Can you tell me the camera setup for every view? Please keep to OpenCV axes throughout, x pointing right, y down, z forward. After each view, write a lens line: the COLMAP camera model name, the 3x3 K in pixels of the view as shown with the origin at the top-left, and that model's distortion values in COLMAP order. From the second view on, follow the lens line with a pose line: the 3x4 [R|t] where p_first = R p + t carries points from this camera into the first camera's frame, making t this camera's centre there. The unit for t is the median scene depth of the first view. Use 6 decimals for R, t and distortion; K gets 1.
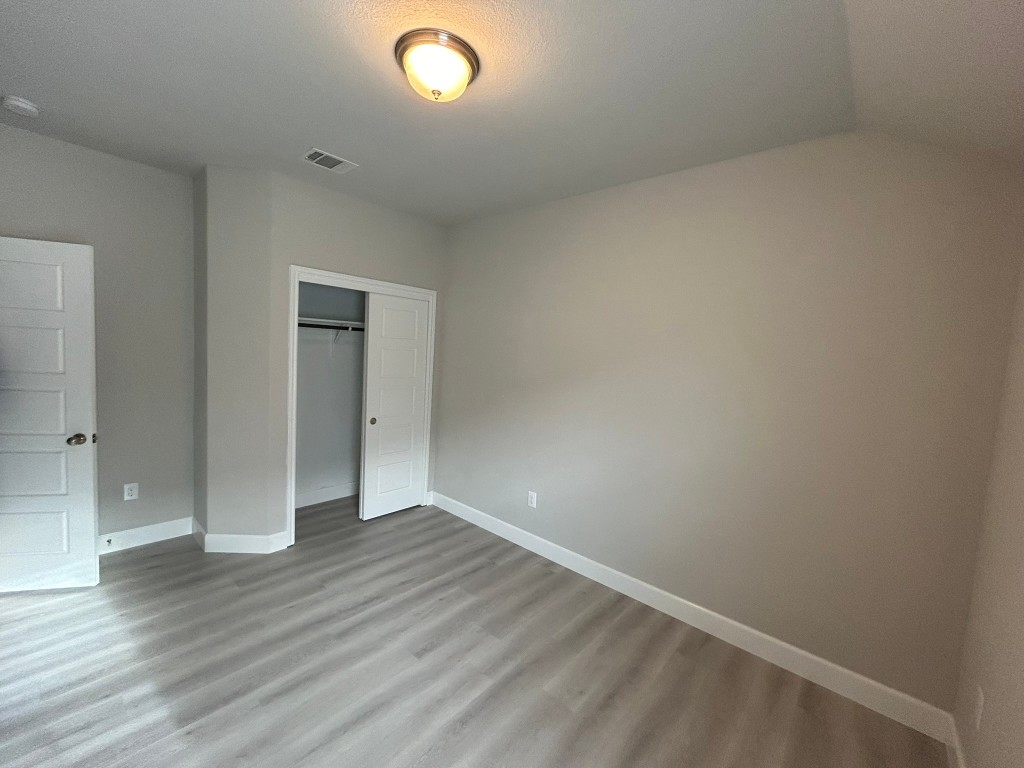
lens RADIAL K [[413.0, 0, 511.1], [0, 413.0, 381.2], [0, 0, 1]] dist [-0.000563, 0.000916]
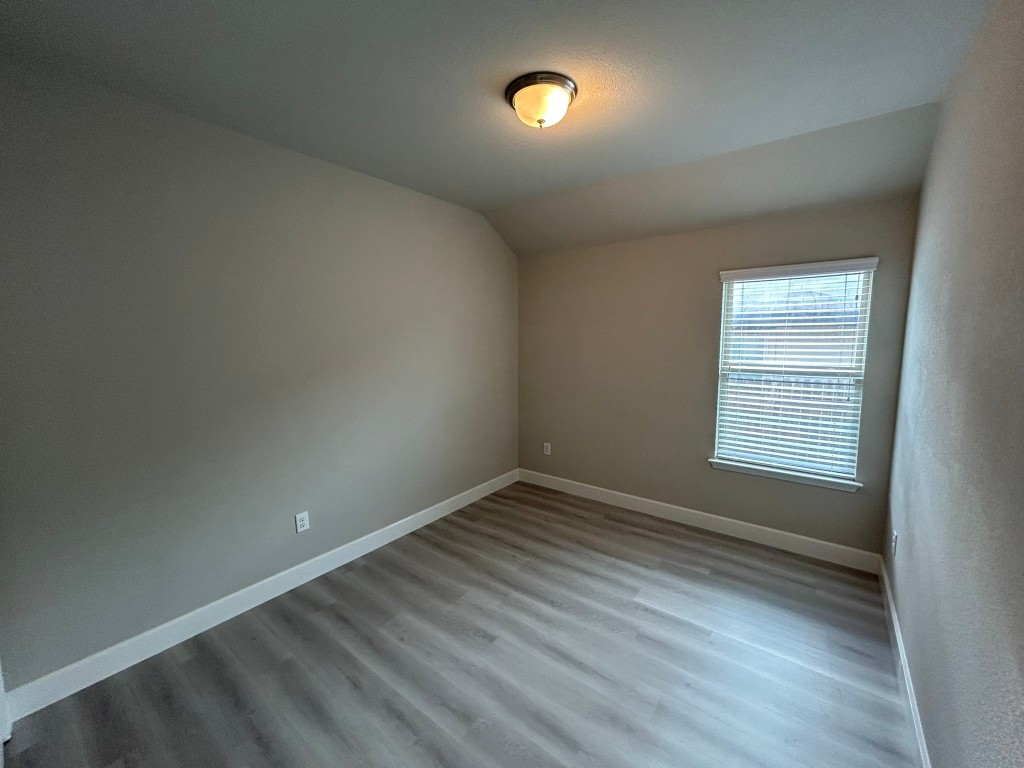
lens RADIAL K [[413.0, 0, 511.1], [0, 413.0, 381.2], [0, 0, 1]] dist [-0.000563, 0.000916]
pose [[-0.069630, -0.176121, 0.981903, -1.002645], [0.076205, 0.980477, 0.181269, -0.143091], [-0.994658, 0.087448, -0.054849, 0.838396]]
